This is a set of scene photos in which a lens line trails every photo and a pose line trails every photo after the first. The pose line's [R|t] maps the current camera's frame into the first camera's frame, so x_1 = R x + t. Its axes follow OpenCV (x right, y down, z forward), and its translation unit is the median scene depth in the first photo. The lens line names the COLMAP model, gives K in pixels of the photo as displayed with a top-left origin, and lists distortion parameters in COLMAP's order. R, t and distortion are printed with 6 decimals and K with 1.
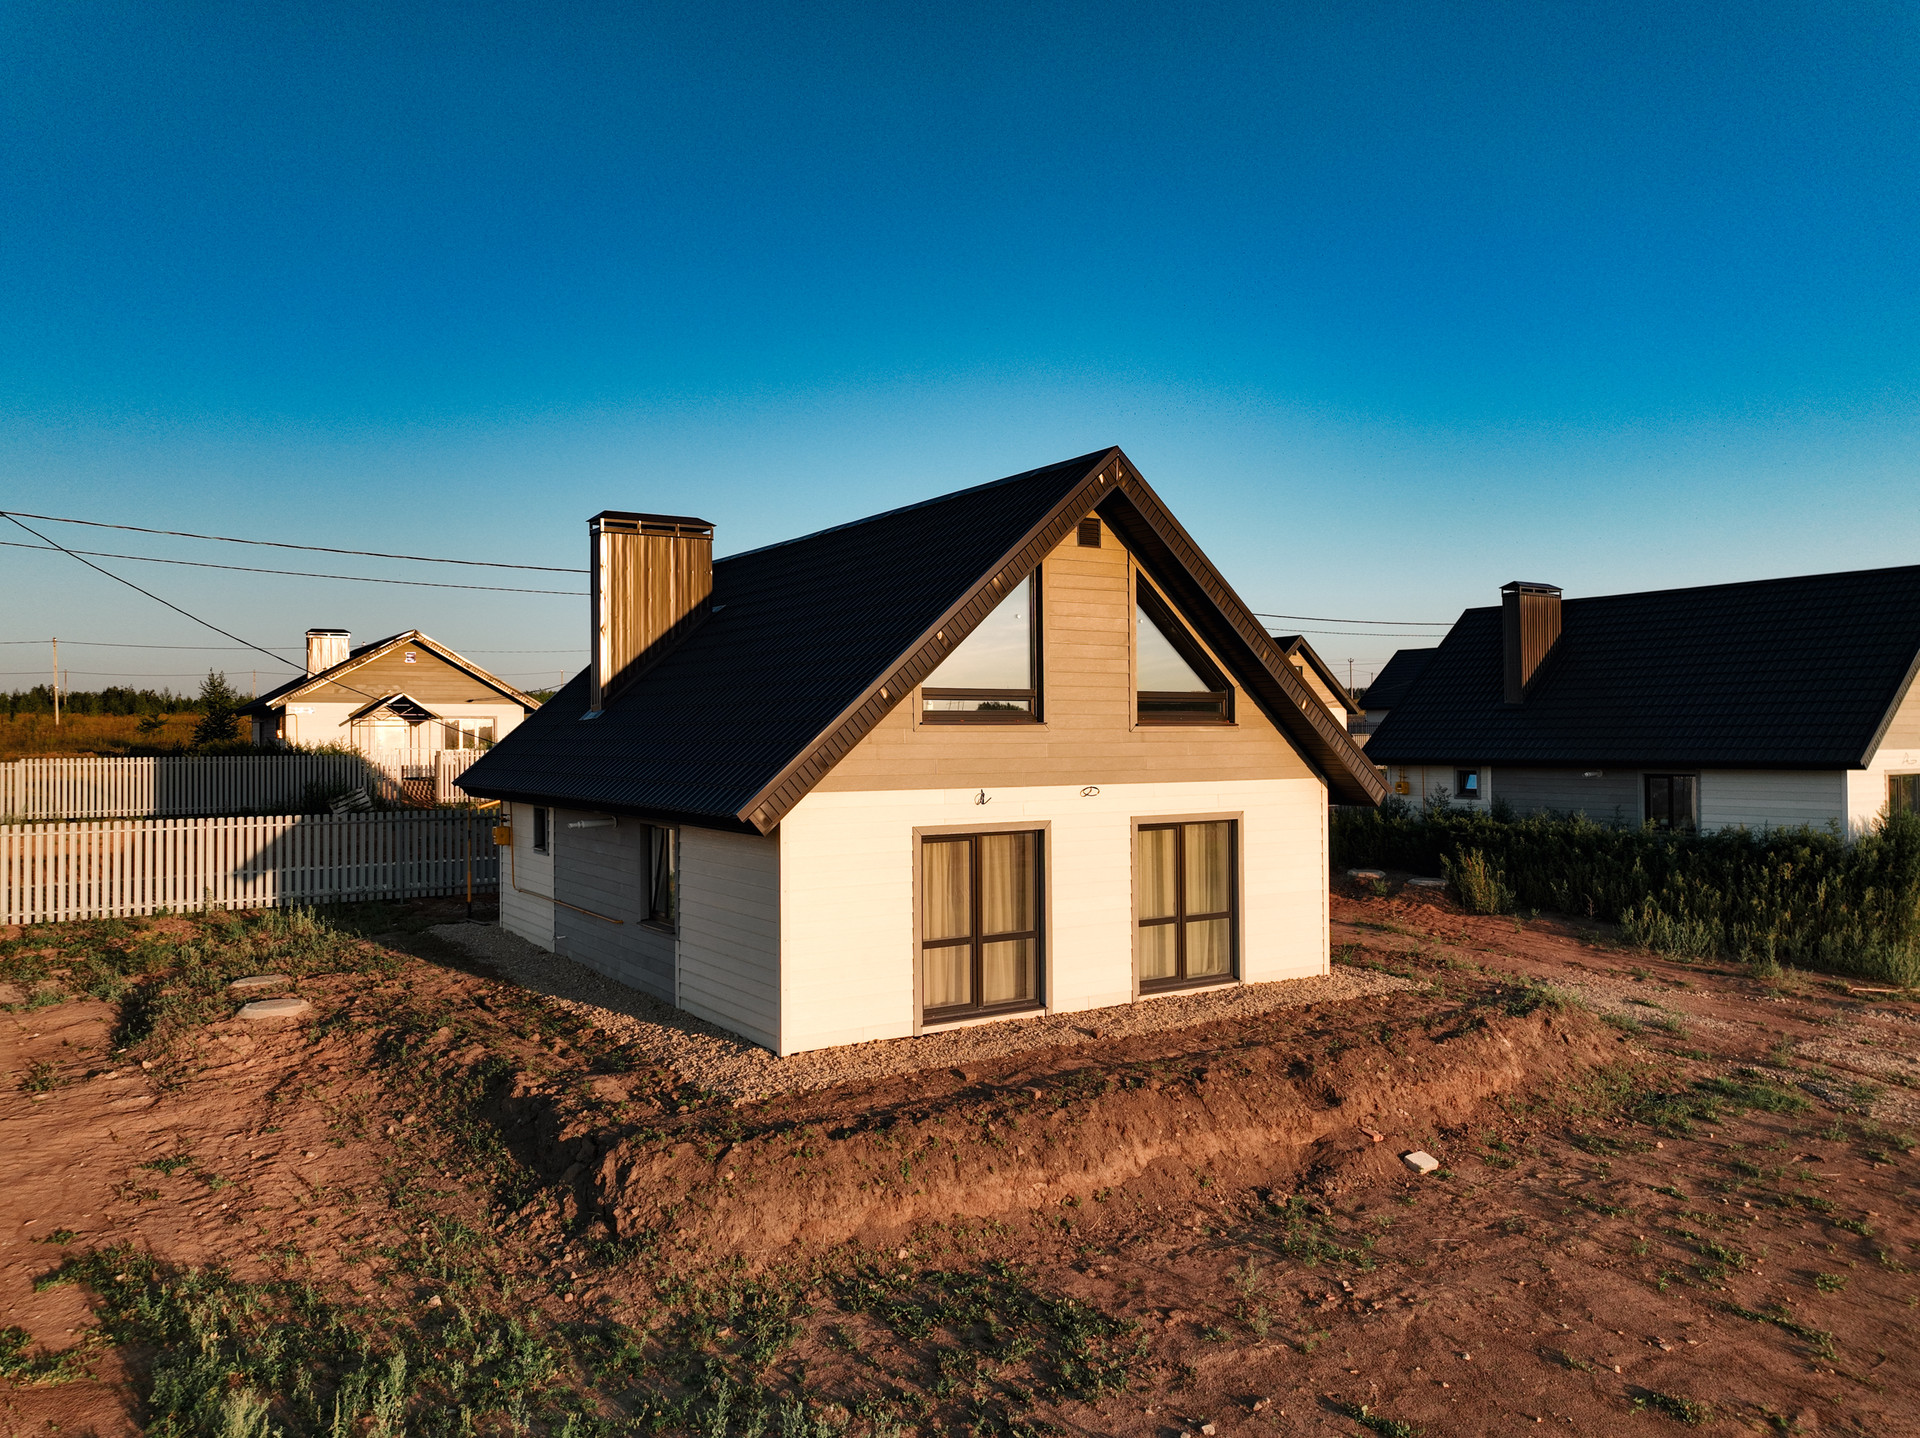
lens RADIAL K [[1350.5, 0, 955.9], [0, 1350.5, 740.3], [0, 0, 1]] dist [-0.003001, 0.033631]
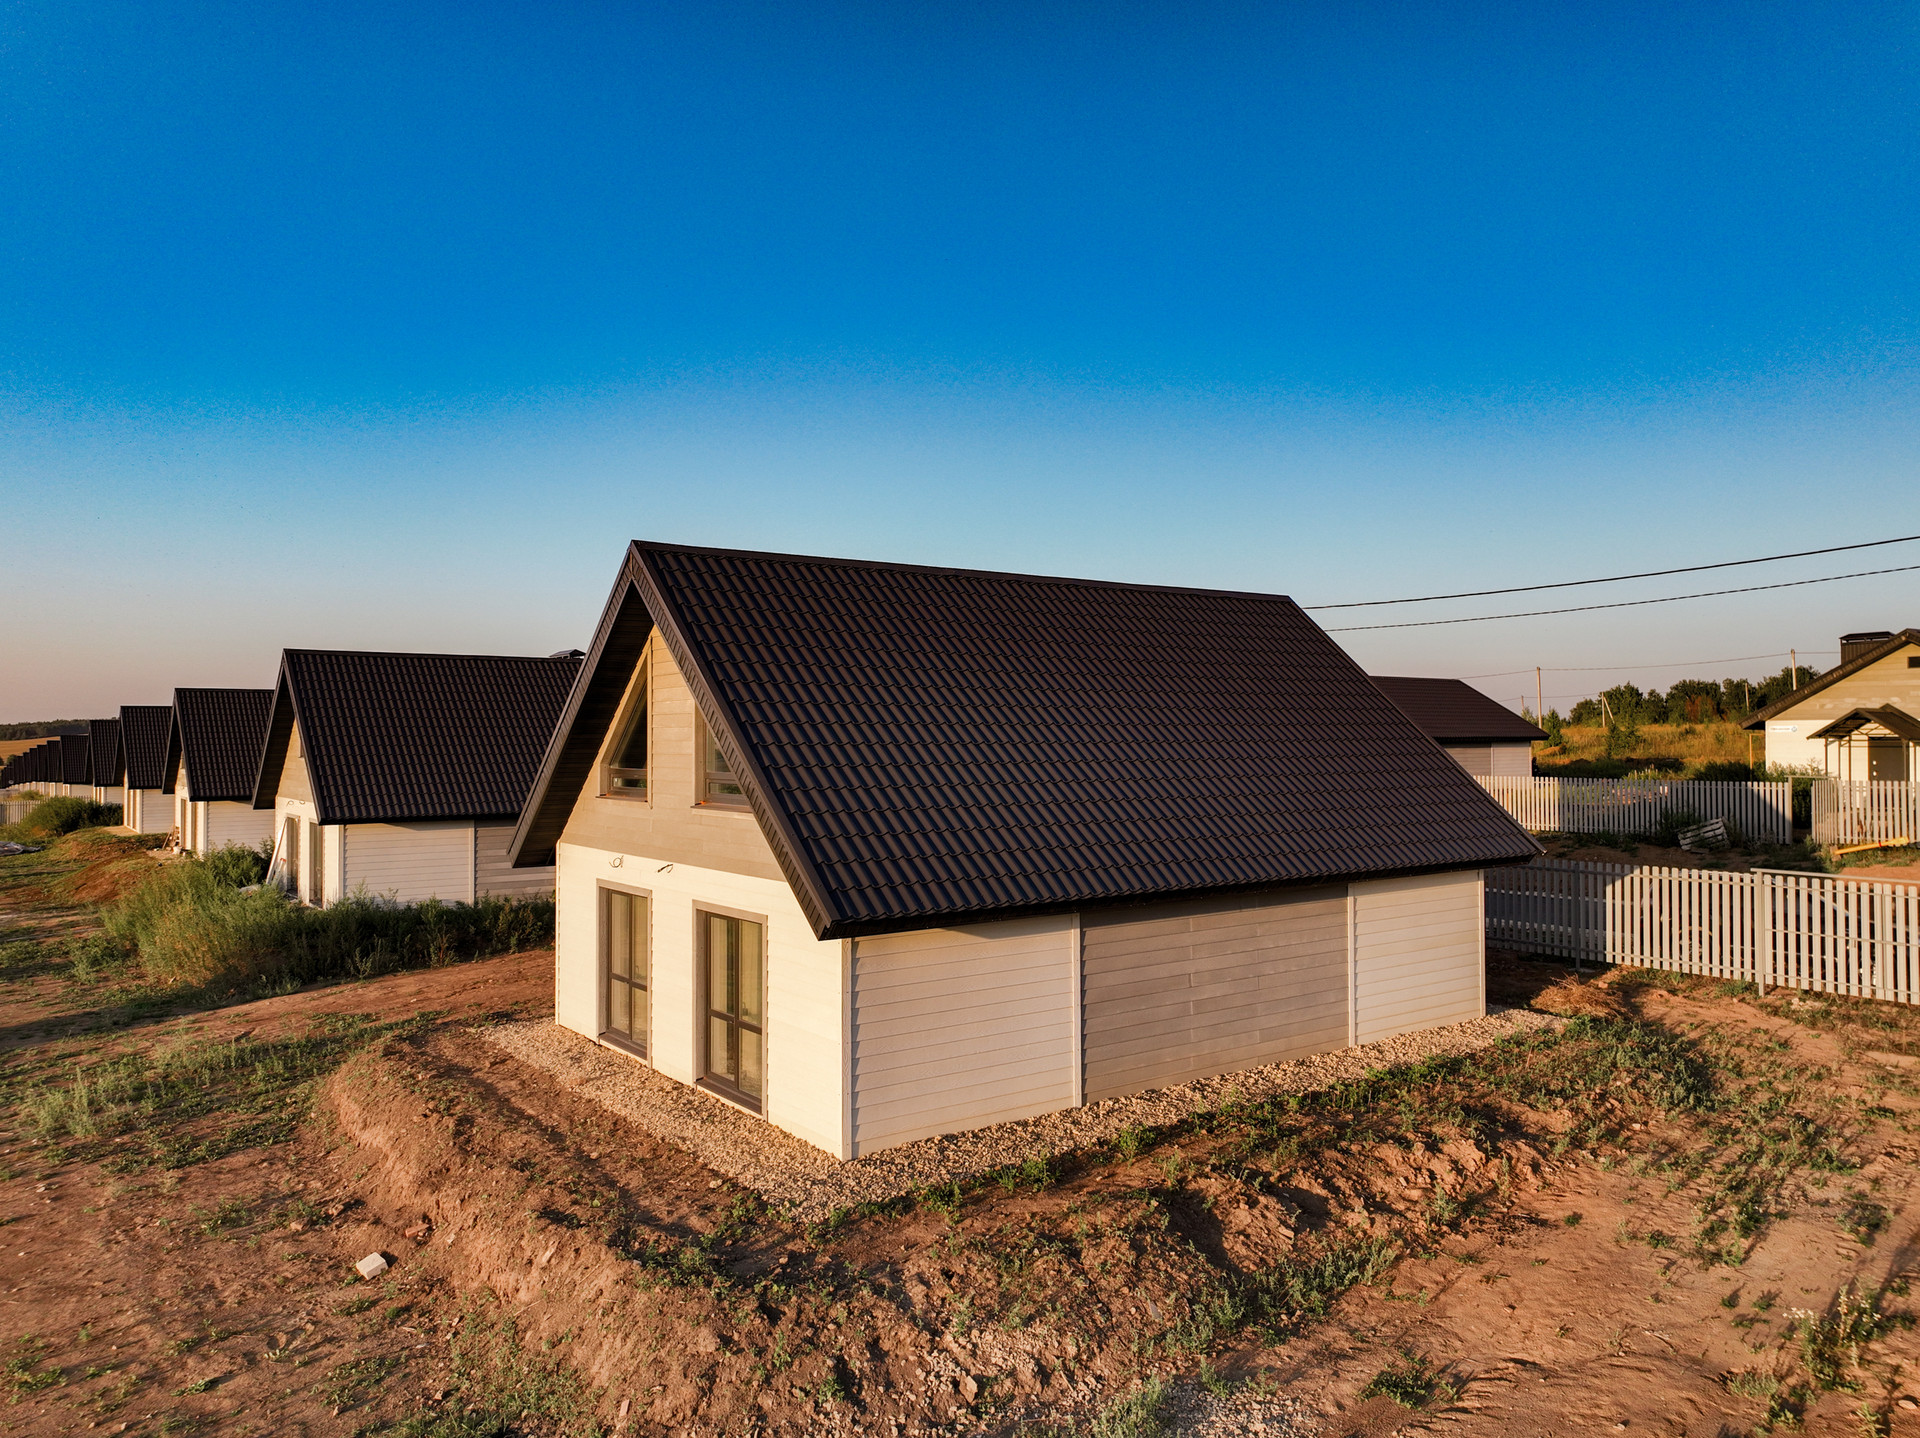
lens RADIAL K [[1385.8, 0, 1027.8], [0, 1385.8, 719.3], [0, 0, 1]] dist [0.034924, -0.001900]
pose [[0.068746, -0.003830, -0.997627, 1.273420], [0.002734, 0.999990, -0.003650, -0.078870], [0.997630, -0.002477, 0.068756, 1.273166]]
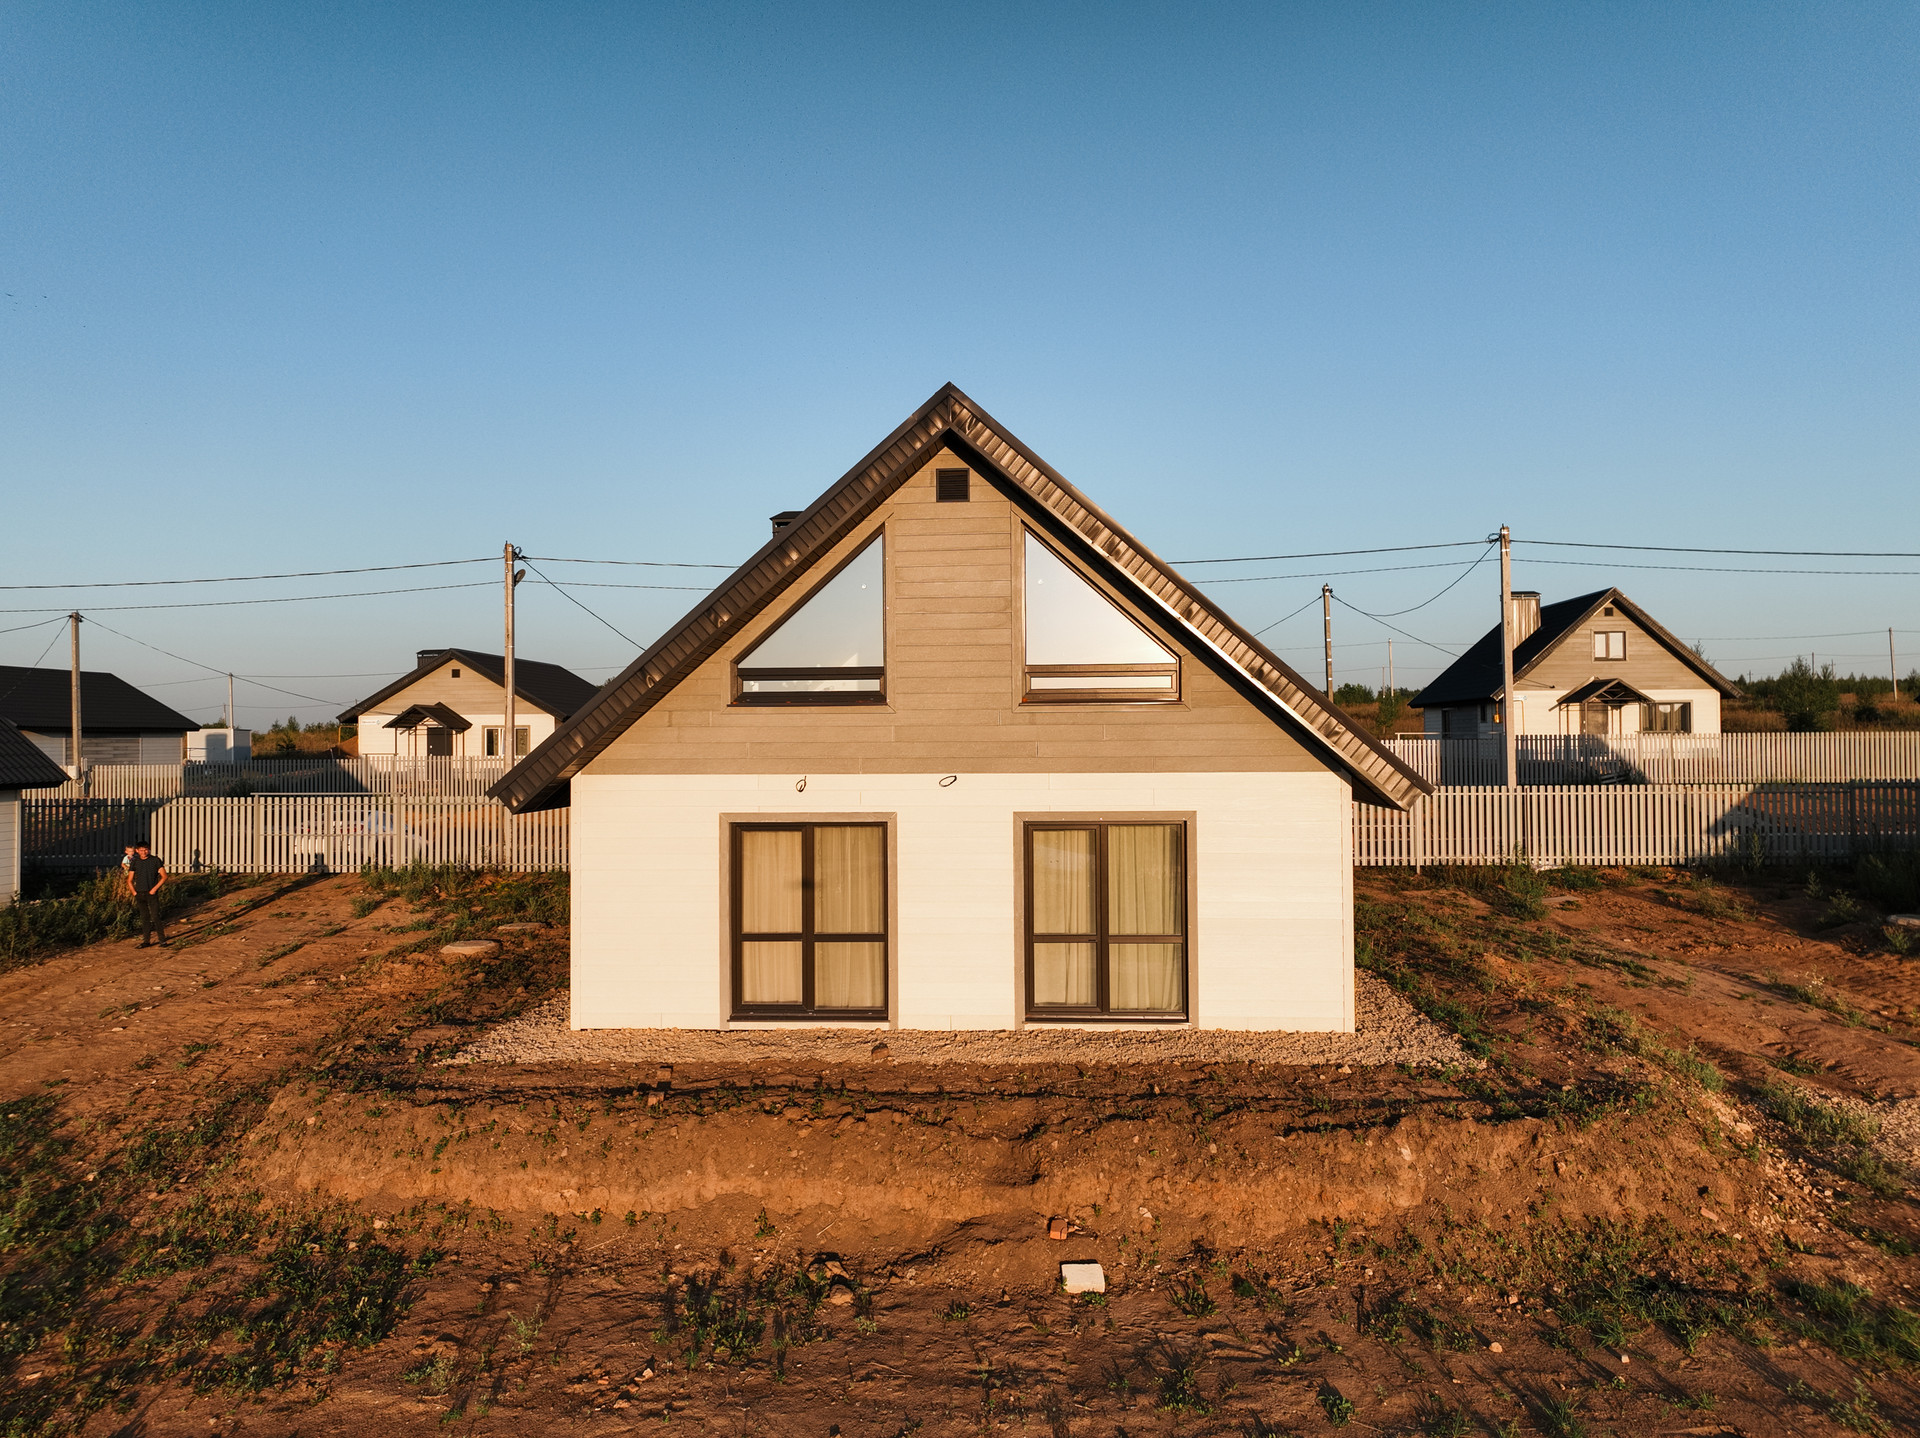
lens RADIAL K [[1377.8, 0, 962.2], [0, 1377.8, 753.4], [0, 0, 1]] dist [-0.002331, 0.028638]
pose [[0.803952, 0.024797, -0.594177, 0.674128], [0.003911, 0.998888, 0.046979, -0.023503], [0.594681, -0.040093, 0.802961, 0.300041]]
